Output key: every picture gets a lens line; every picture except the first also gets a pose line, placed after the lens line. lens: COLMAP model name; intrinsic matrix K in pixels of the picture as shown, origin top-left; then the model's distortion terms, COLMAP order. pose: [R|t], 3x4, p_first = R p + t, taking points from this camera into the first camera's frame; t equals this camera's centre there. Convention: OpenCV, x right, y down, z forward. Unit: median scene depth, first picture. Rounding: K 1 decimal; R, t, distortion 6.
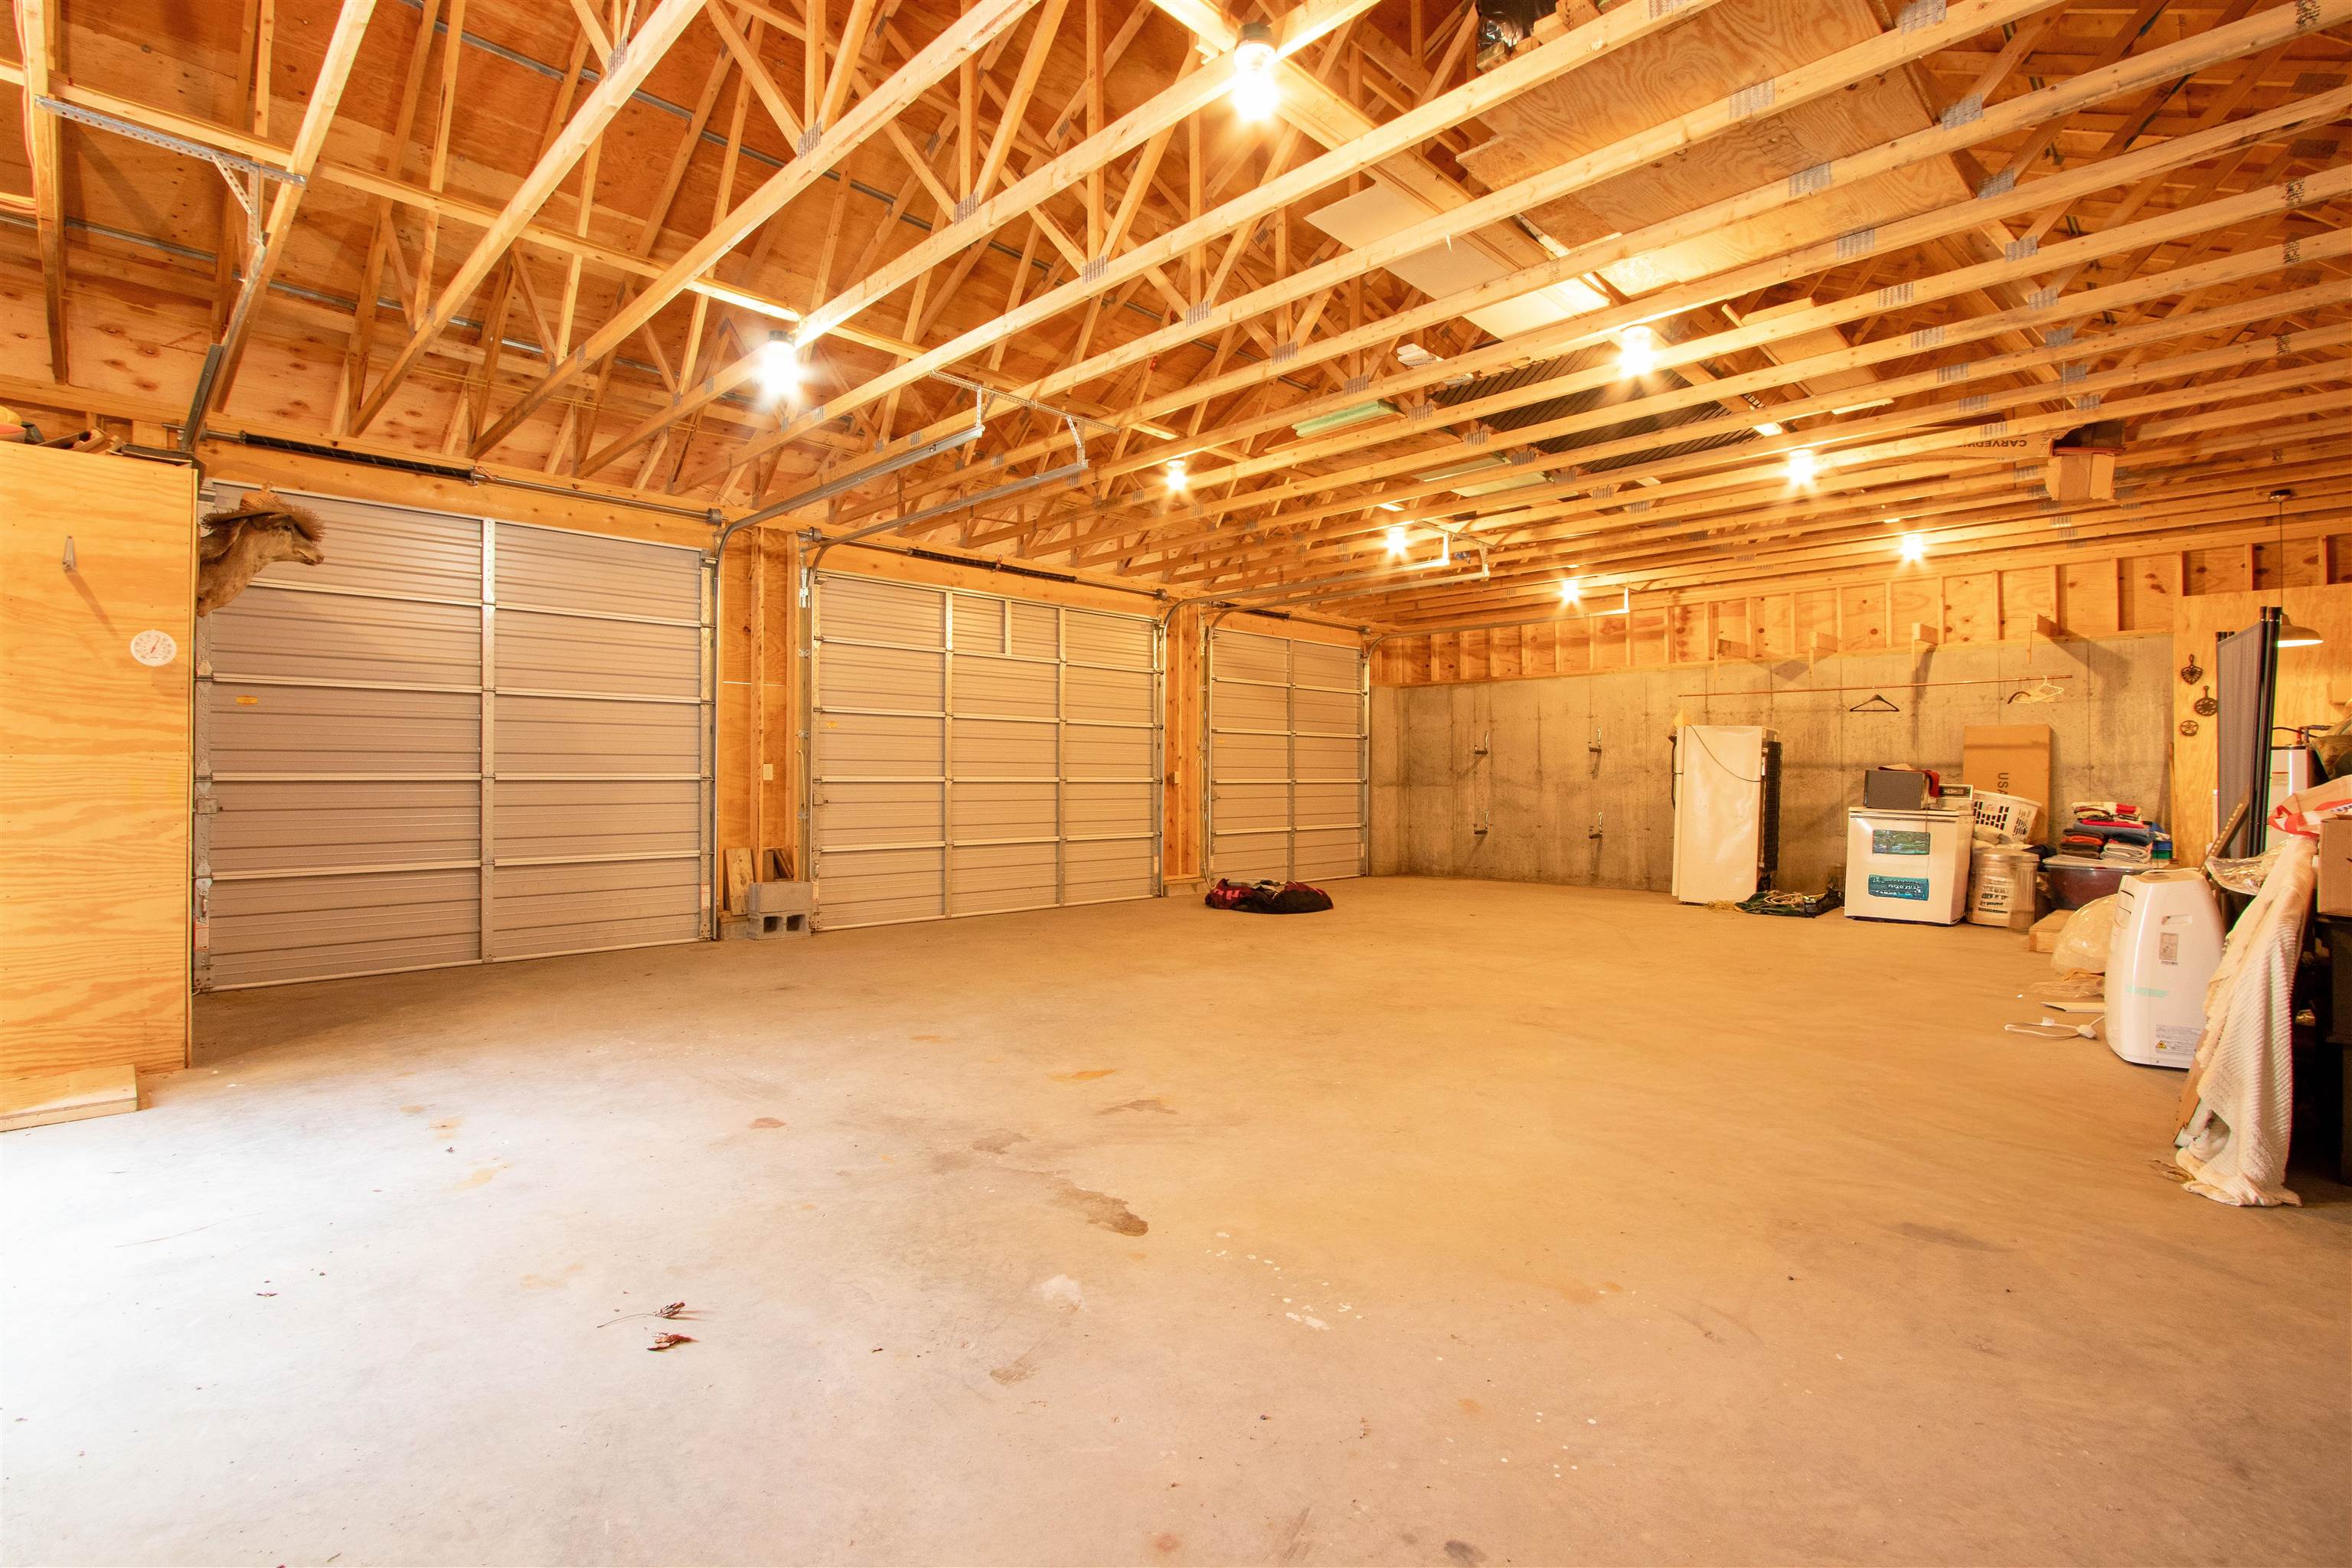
lens RADIAL K [[1114.5, 0, 1179.0], [0, 1114.5, 791.9], [0, 0, 1]] dist [-0.017281, 0.004061]
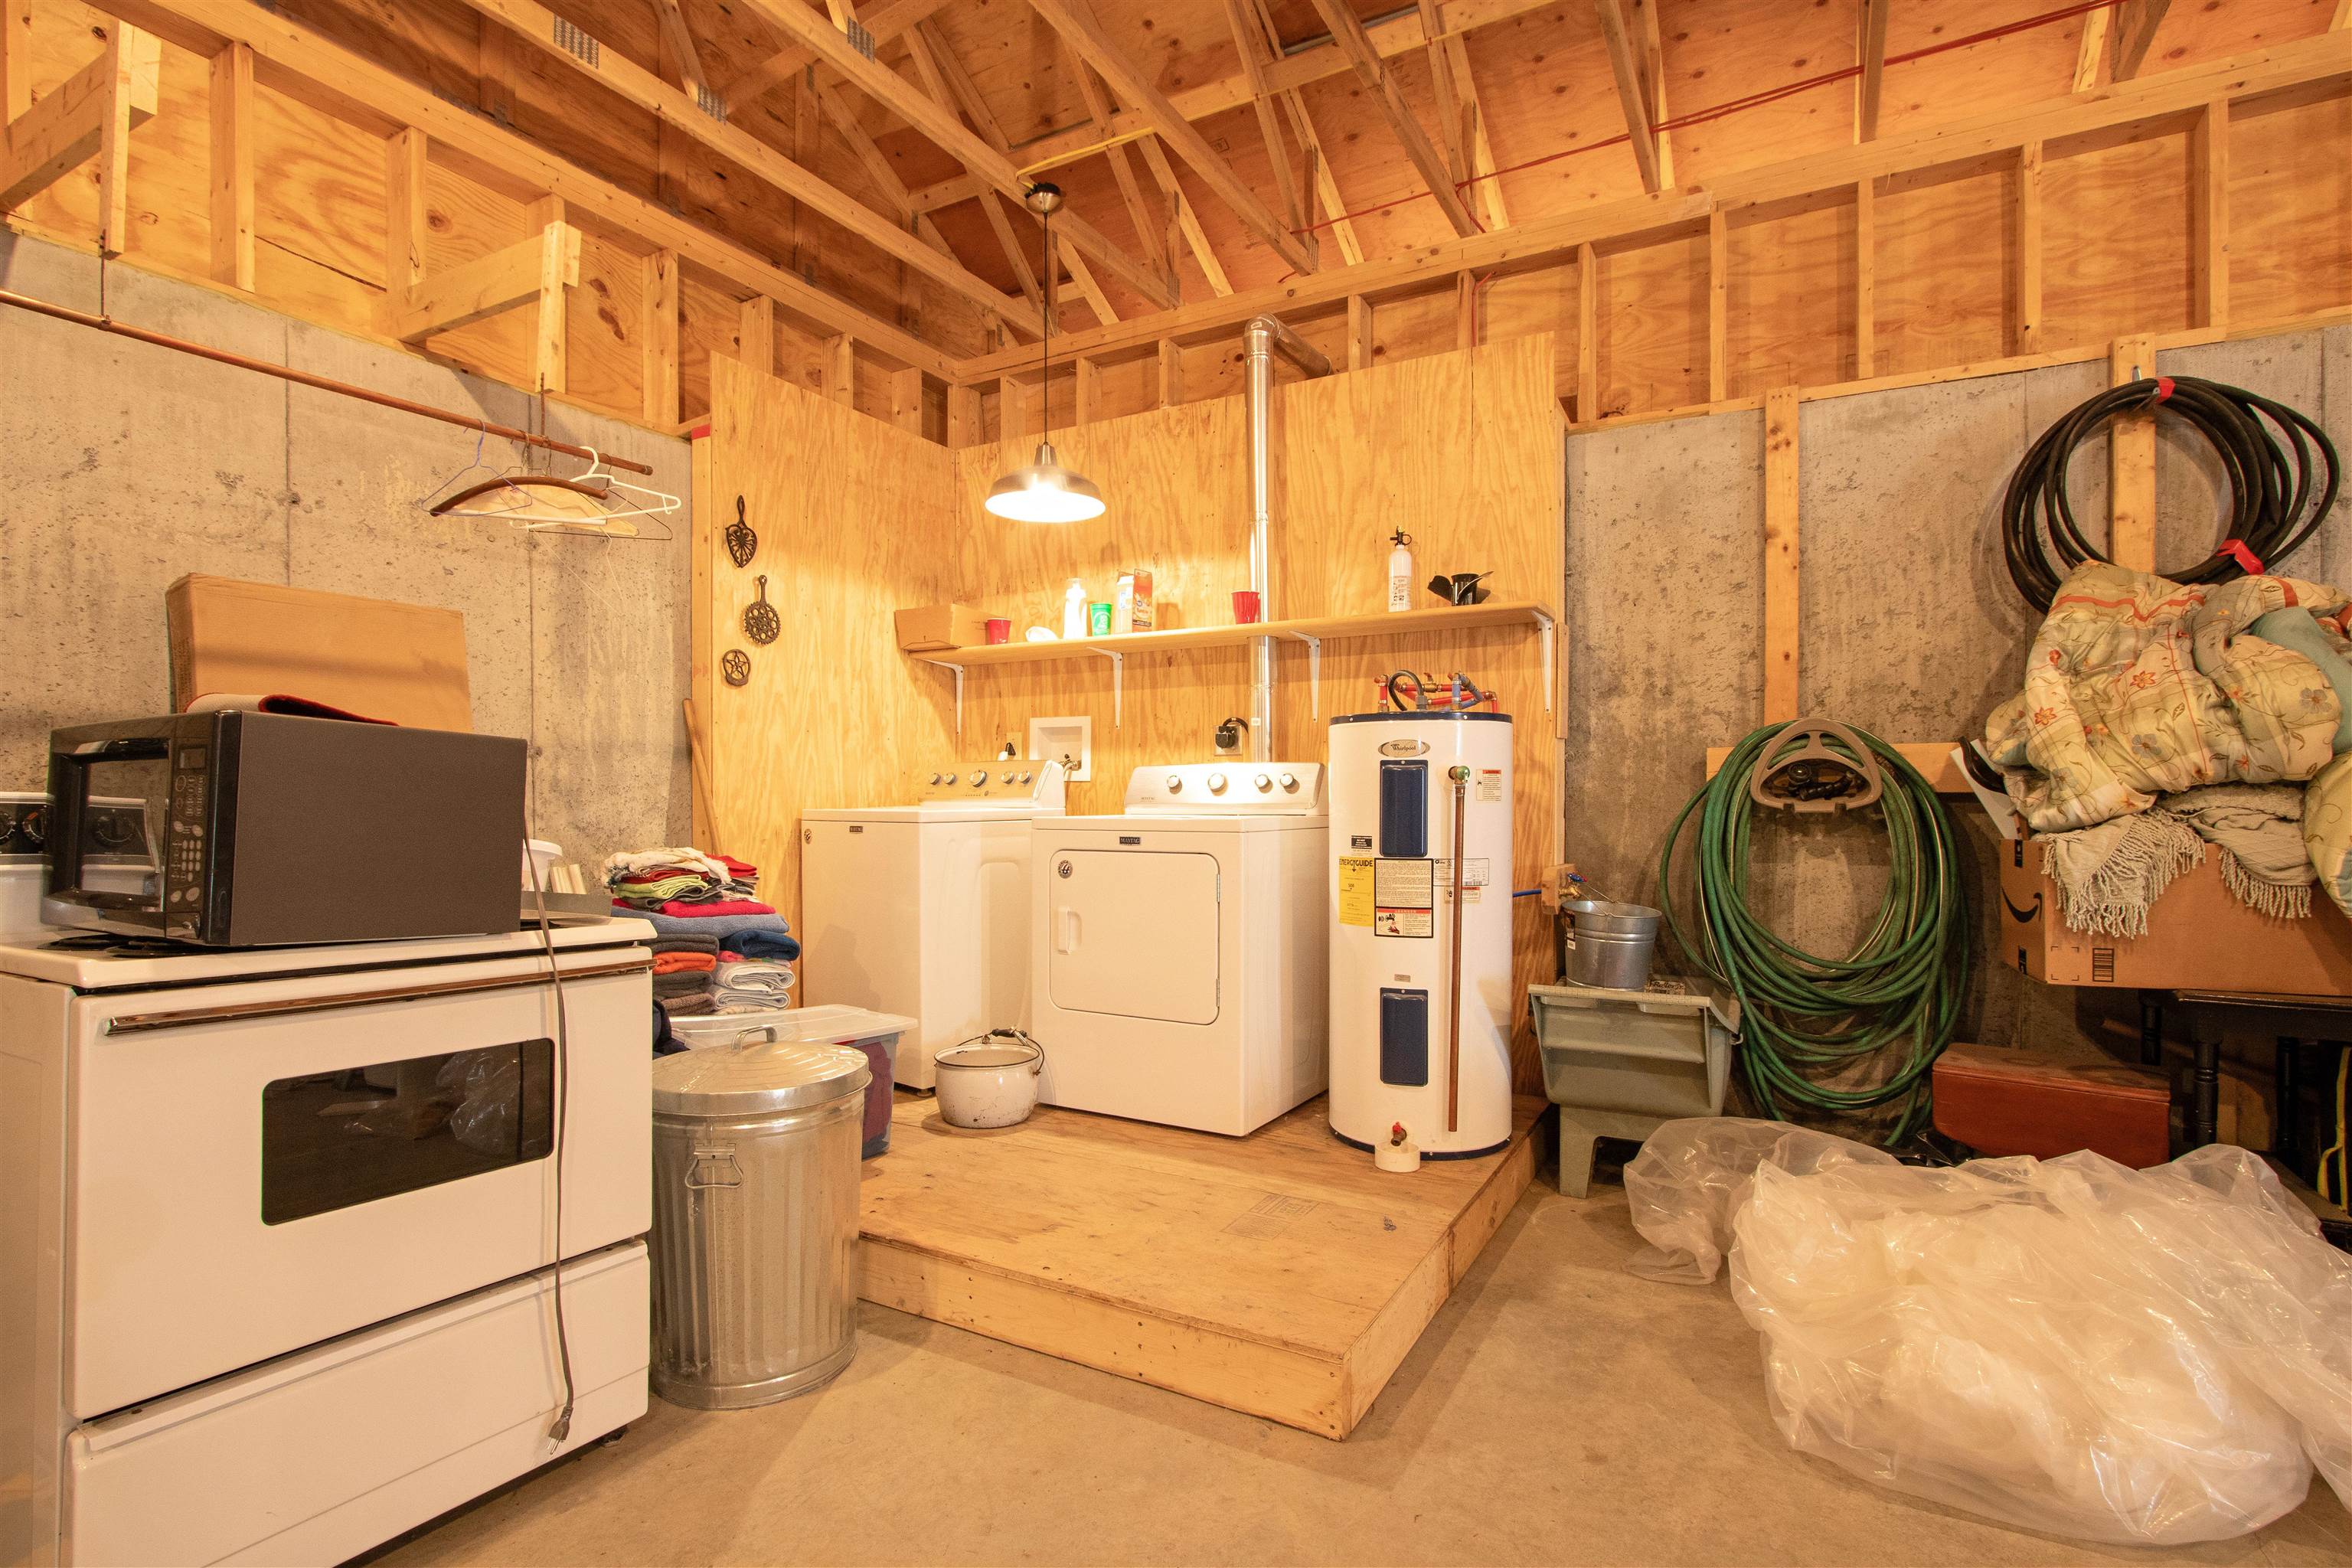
lens RADIAL K [[1114.5, 0, 1179.0], [0, 1114.5, 791.9], [0, 0, 1]] dist [-0.017281, 0.004061]
pose [[-0.267024, 0.006519, 0.963668, 0.440824], [0.011848, 0.999924, -0.003481, -0.005670], [-0.963617, 0.010488, -0.267081, 0.920720]]
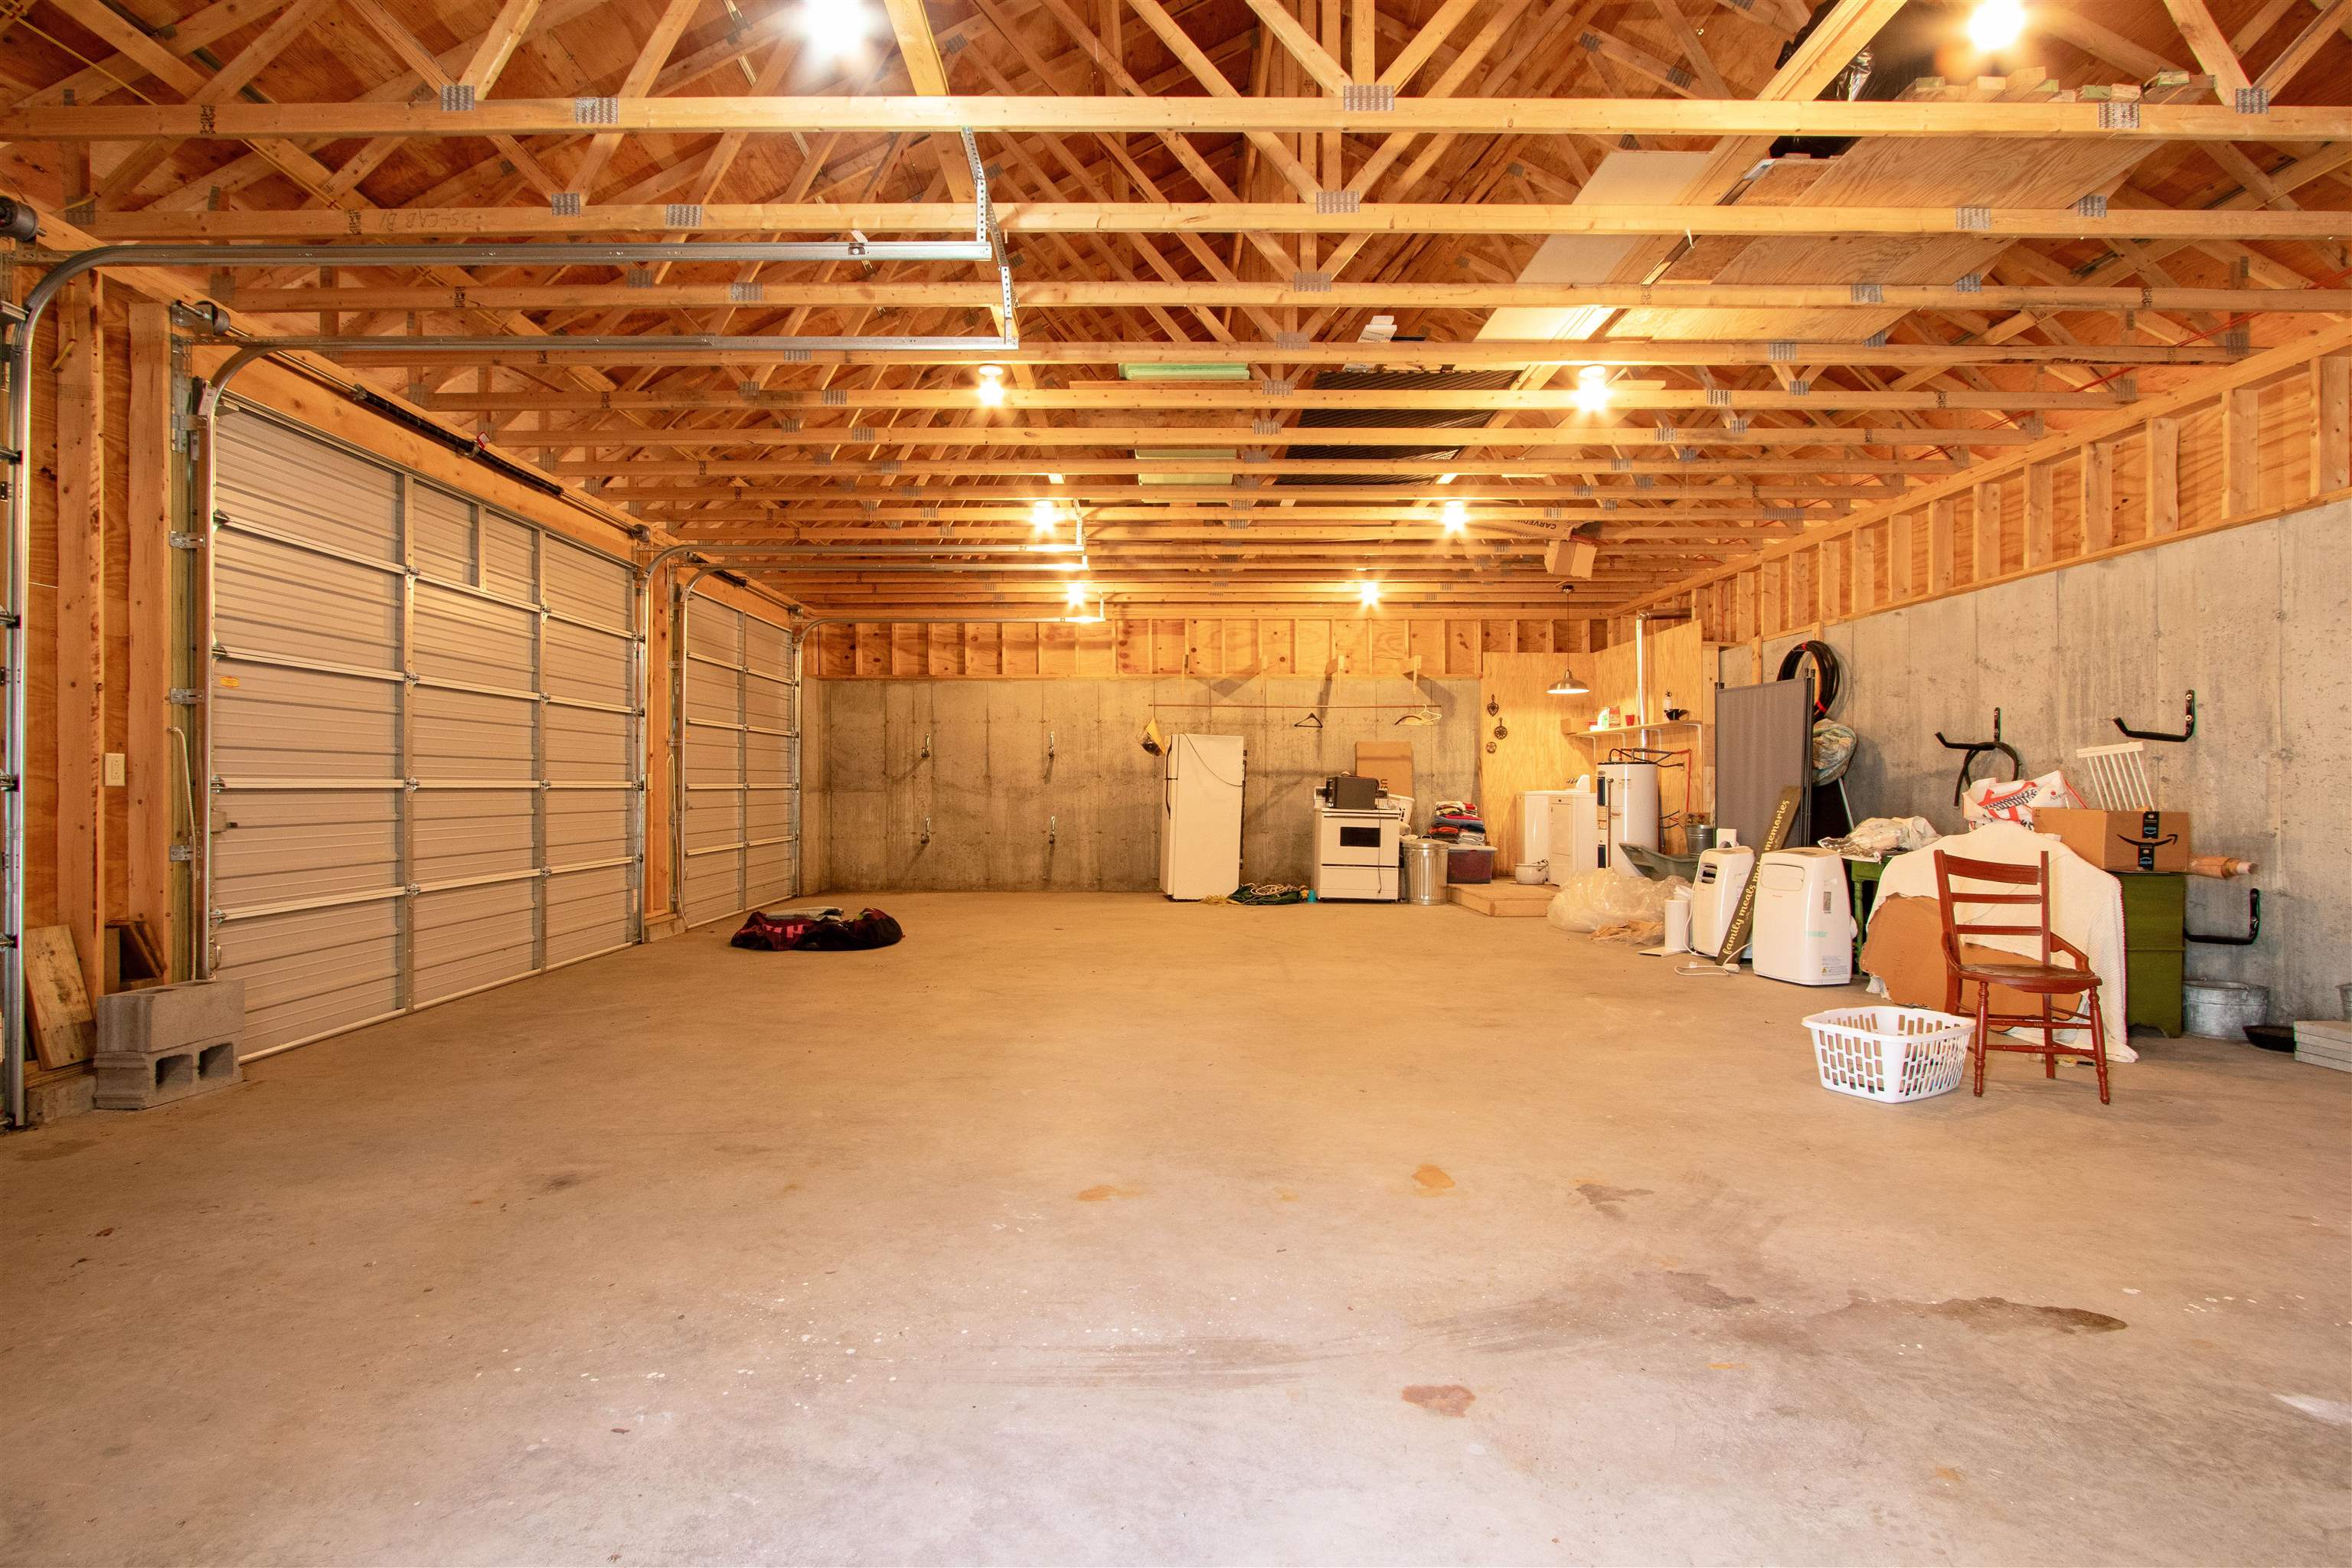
lens RADIAL K [[1114.5, 0, 1179.0], [0, 1114.5, 791.9], [0, 0, 1]] dist [-0.017281, 0.004061]
pose [[0.703340, -0.004644, 0.710838, -0.348117], [0.007983, 0.999967, -0.001366, -0.002806], [-0.710809, 0.006635, 0.703354, 0.283367]]
